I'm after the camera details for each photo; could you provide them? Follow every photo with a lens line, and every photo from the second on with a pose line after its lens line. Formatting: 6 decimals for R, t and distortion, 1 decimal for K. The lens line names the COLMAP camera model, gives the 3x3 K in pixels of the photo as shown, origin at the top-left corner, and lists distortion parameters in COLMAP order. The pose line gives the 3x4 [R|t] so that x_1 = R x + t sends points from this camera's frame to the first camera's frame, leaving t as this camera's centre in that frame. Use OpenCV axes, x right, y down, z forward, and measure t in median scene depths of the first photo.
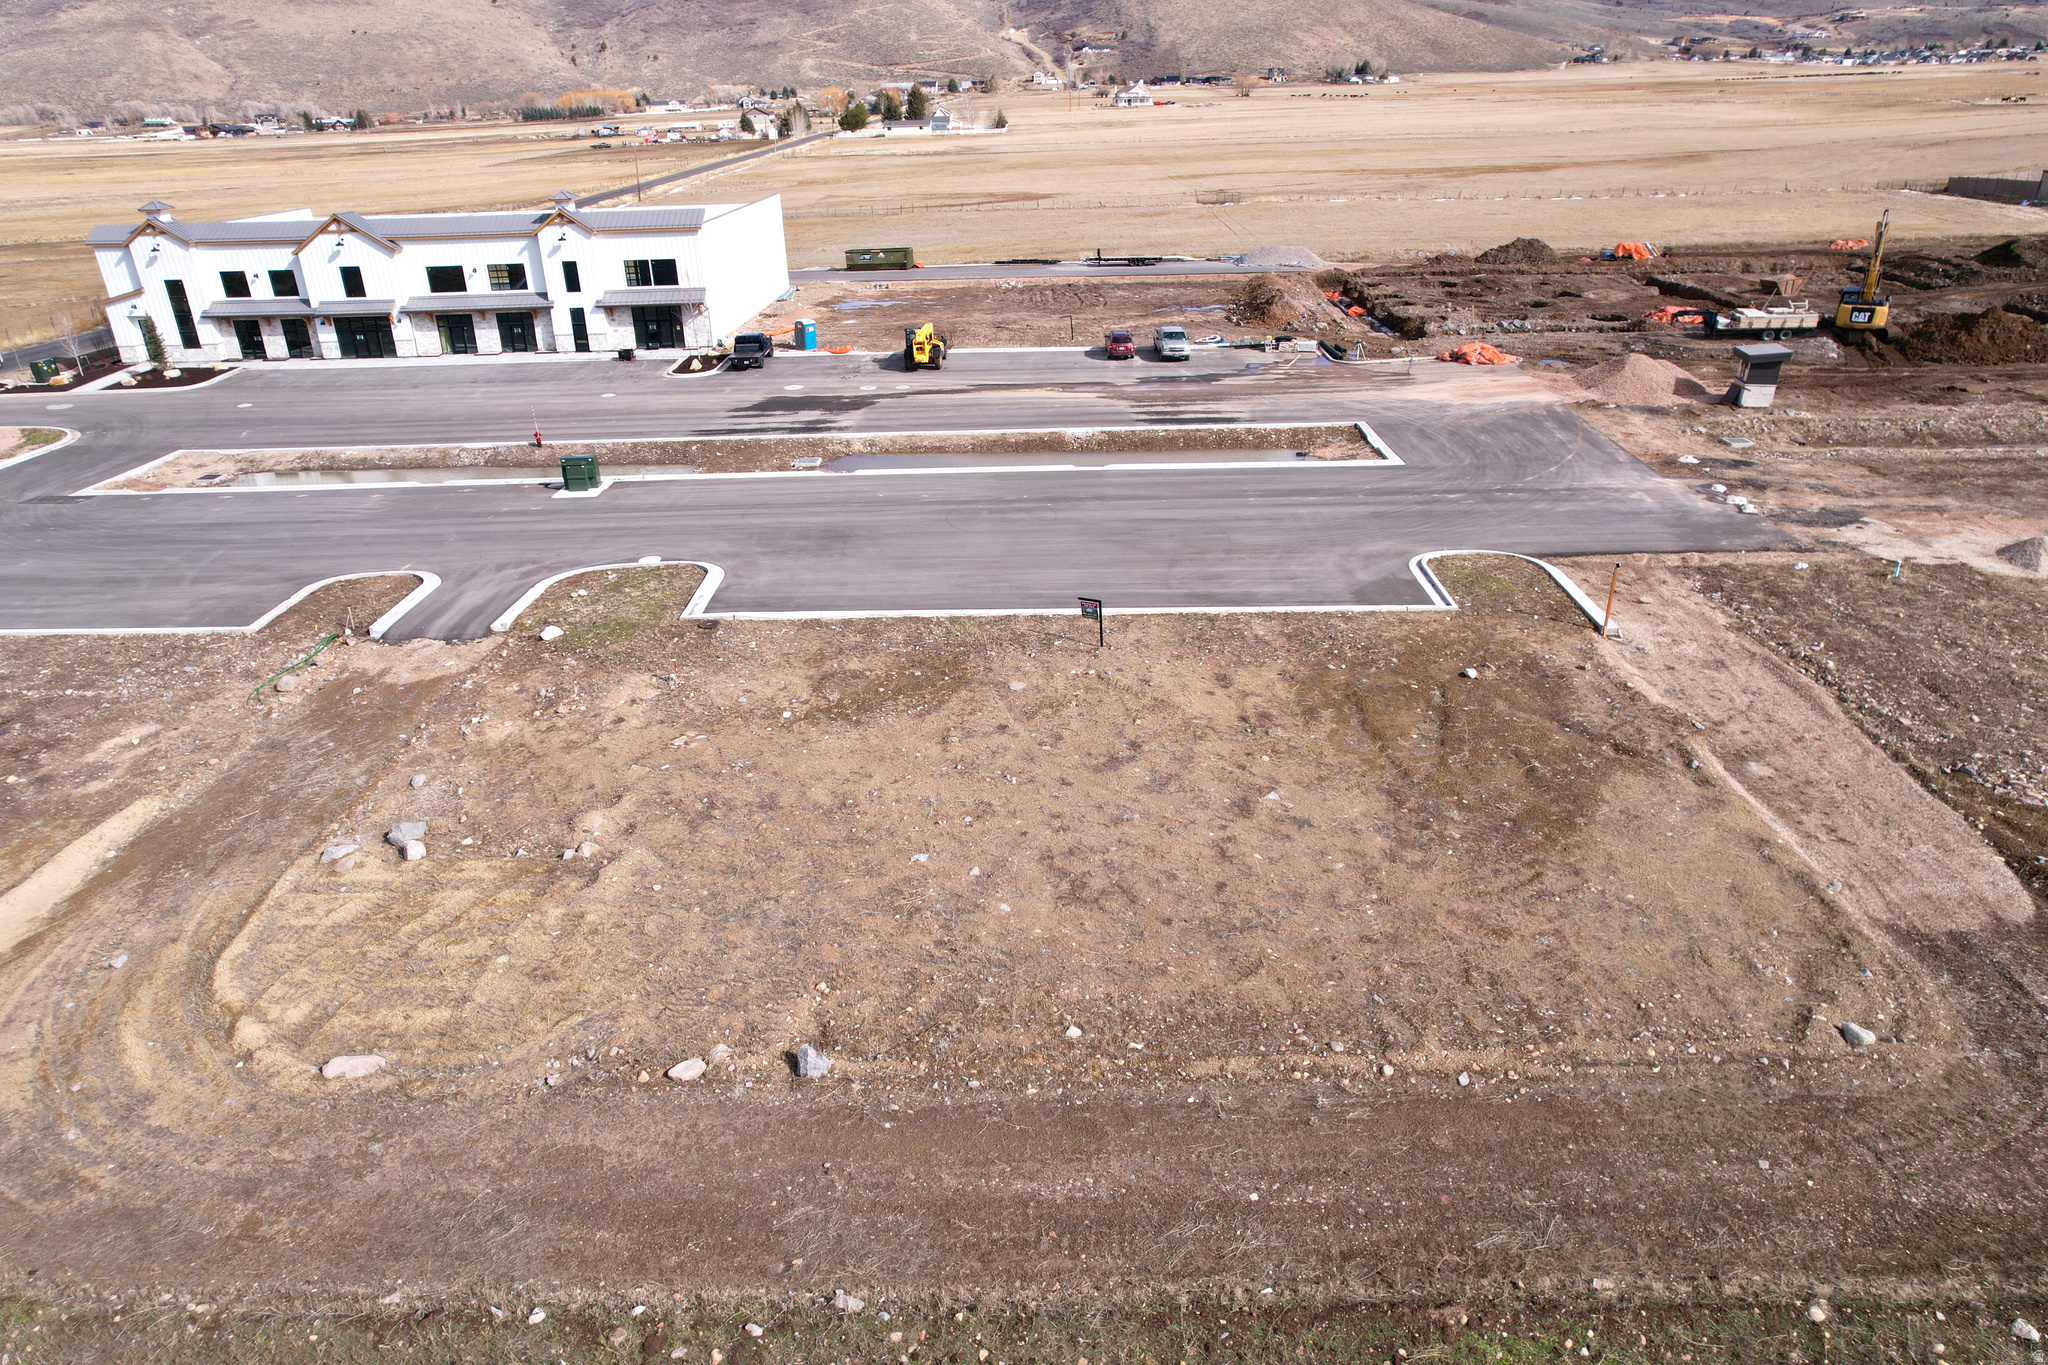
lens RADIAL K [[1311.0, 0, 1031.6], [0, 1311.0, 688.8], [0, 0, 1]] dist [-0.074654, 0.068299]
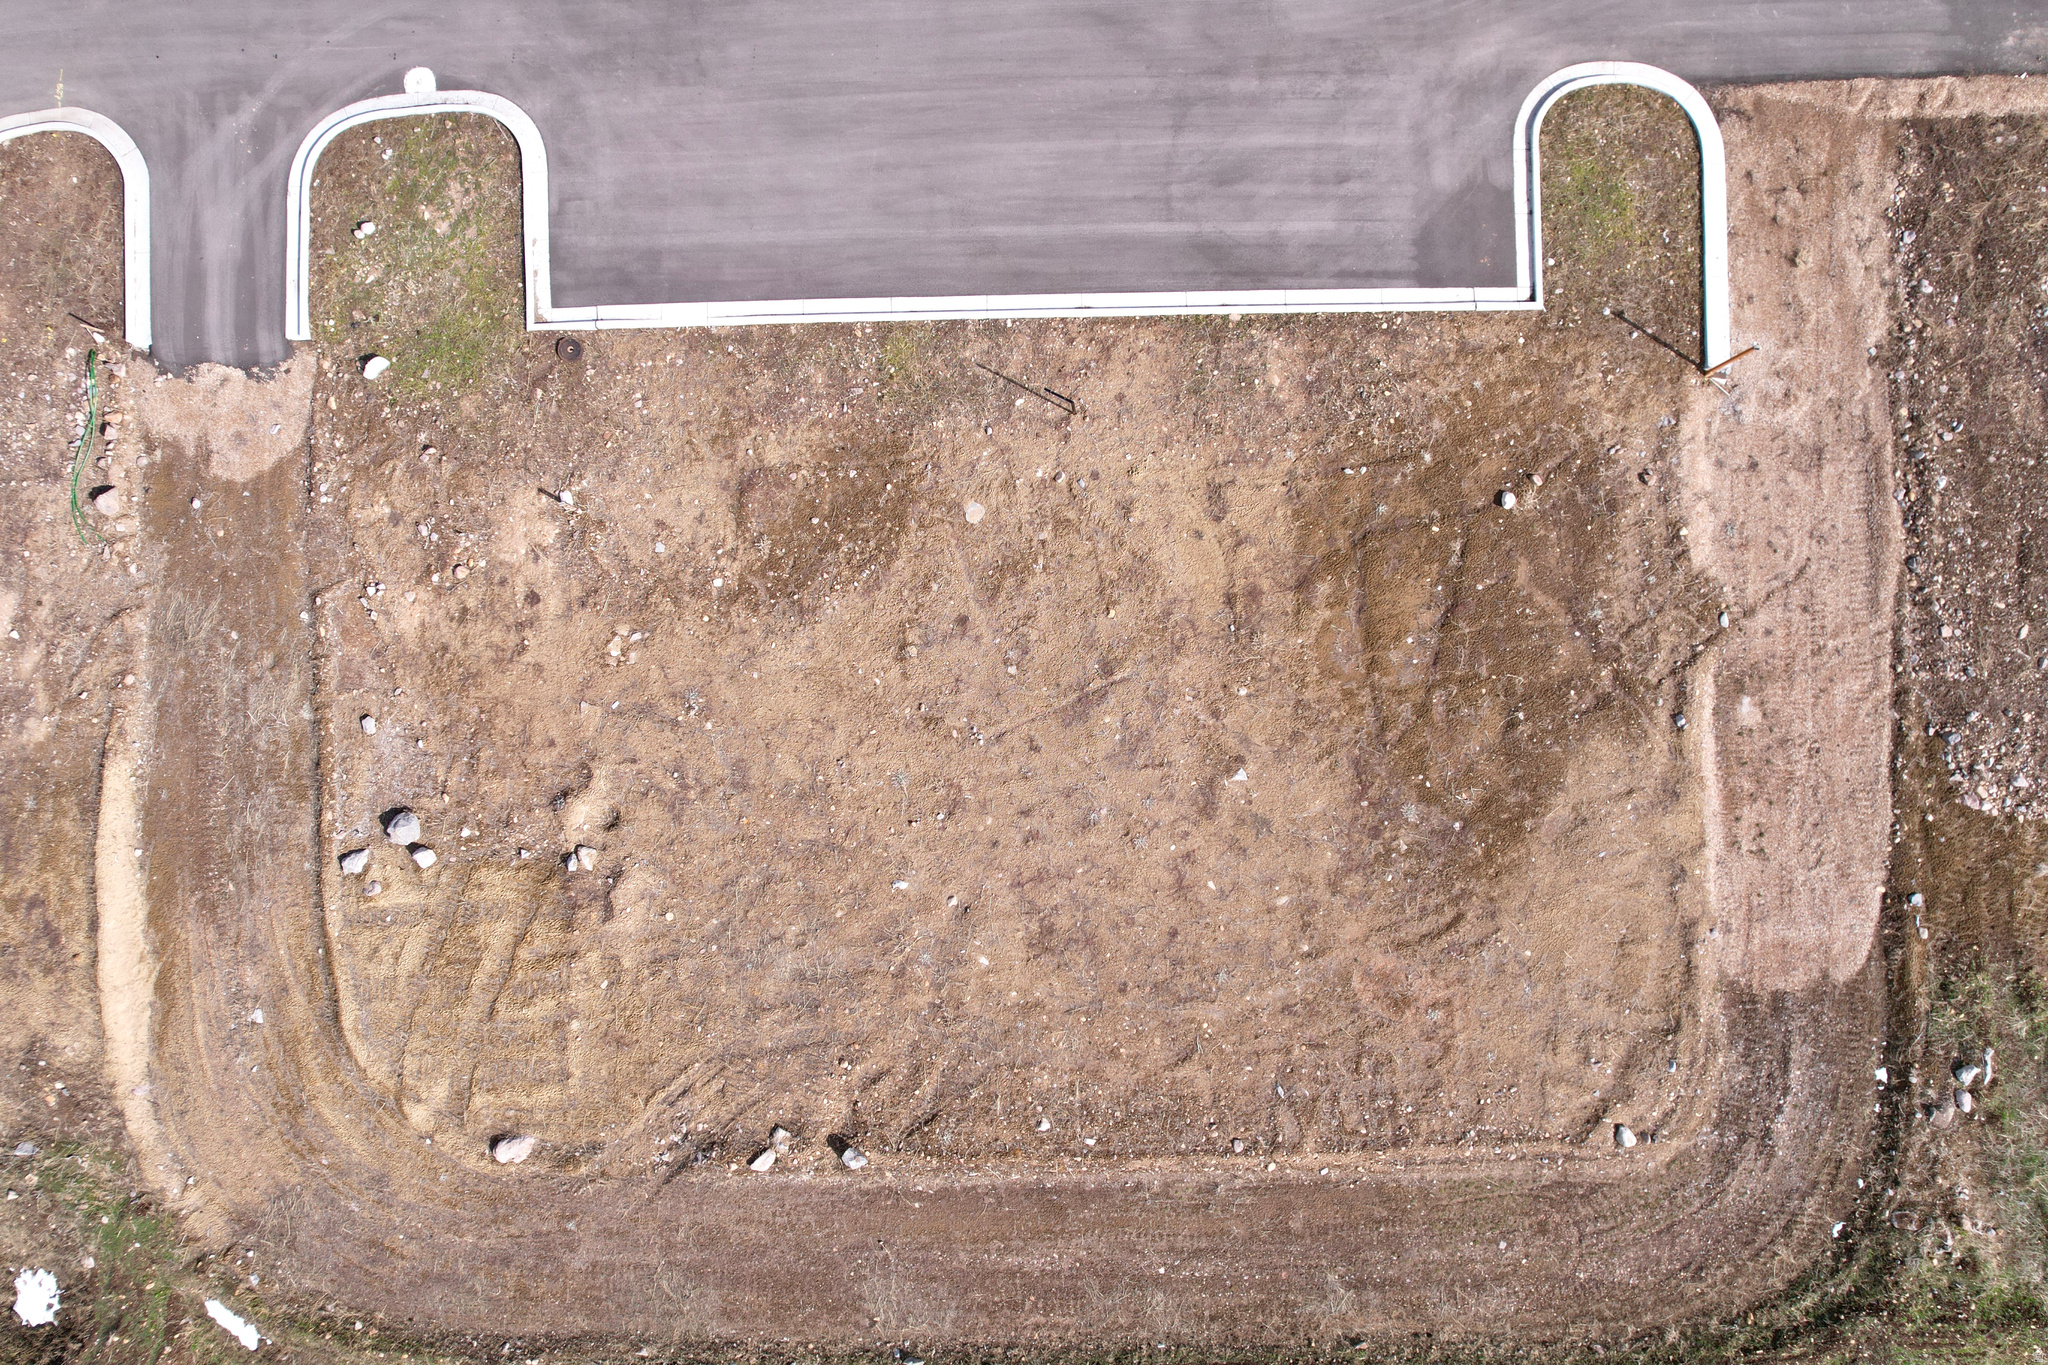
lens RADIAL K [[1311.0, 0, 1031.6], [0, 1311.0, 688.8], [0, 0, 1]] dist [-0.074654, 0.068299]
pose [[0.999334, -0.035824, -0.006939, 0.015914], [0.021909, 0.436982, 0.899203, -0.402991], [-0.029181, -0.898756, 0.437476, 0.294043]]
